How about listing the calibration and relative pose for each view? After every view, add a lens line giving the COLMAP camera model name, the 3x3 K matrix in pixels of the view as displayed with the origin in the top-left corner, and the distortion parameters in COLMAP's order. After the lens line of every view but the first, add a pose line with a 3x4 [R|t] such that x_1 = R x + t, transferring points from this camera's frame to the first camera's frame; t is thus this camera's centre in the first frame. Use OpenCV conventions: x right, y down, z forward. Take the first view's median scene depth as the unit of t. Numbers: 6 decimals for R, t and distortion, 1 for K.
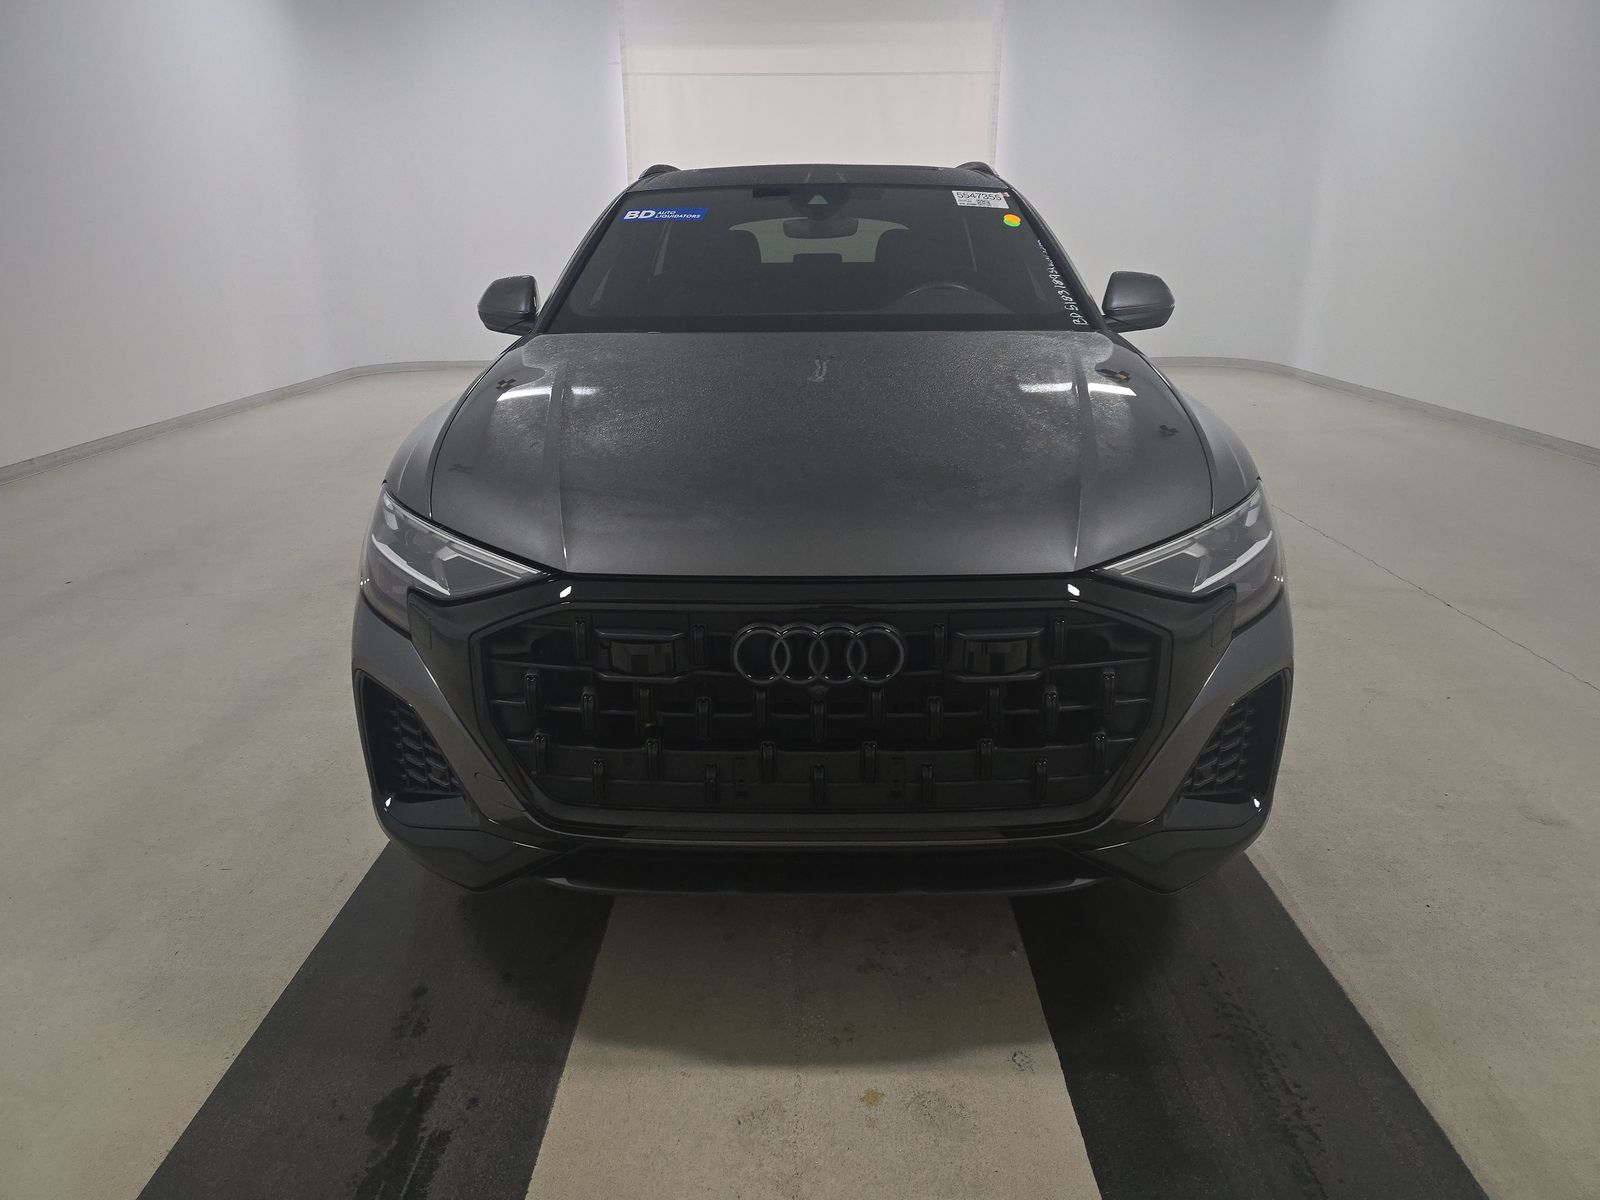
lens RADIAL K [[1074.2, 0, 800.0], [0, 1074.2, 600.0], [0, 0, 1]] dist [0.045471, 0.000510]
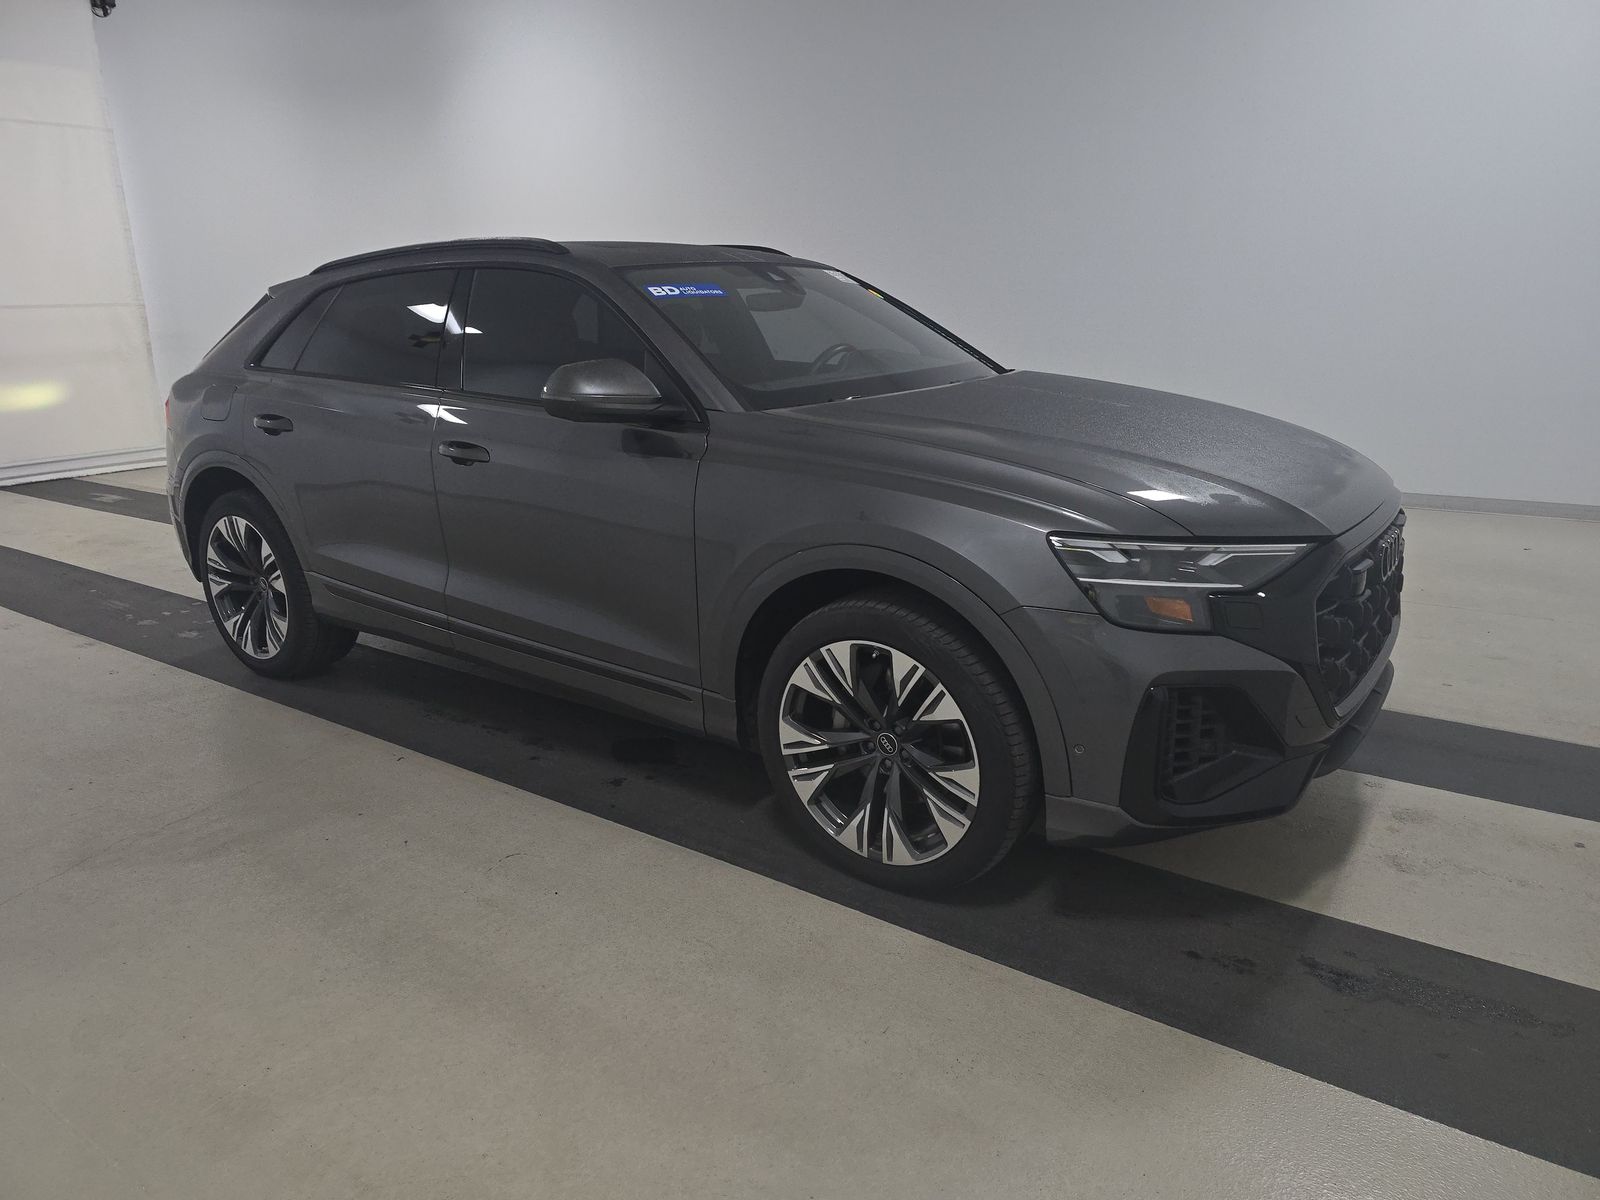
lens RADIAL K [[1074.2, 0, 800.0], [0, 1074.2, 600.0], [0, 0, 1]] dist [0.045471, 0.000510]
pose [[0.532294, -0.205991, 0.821115, -1.571581], [0.254429, 0.964028, 0.076908, -0.209107], [-0.807421, 0.167978, 0.565557, 0.689104]]
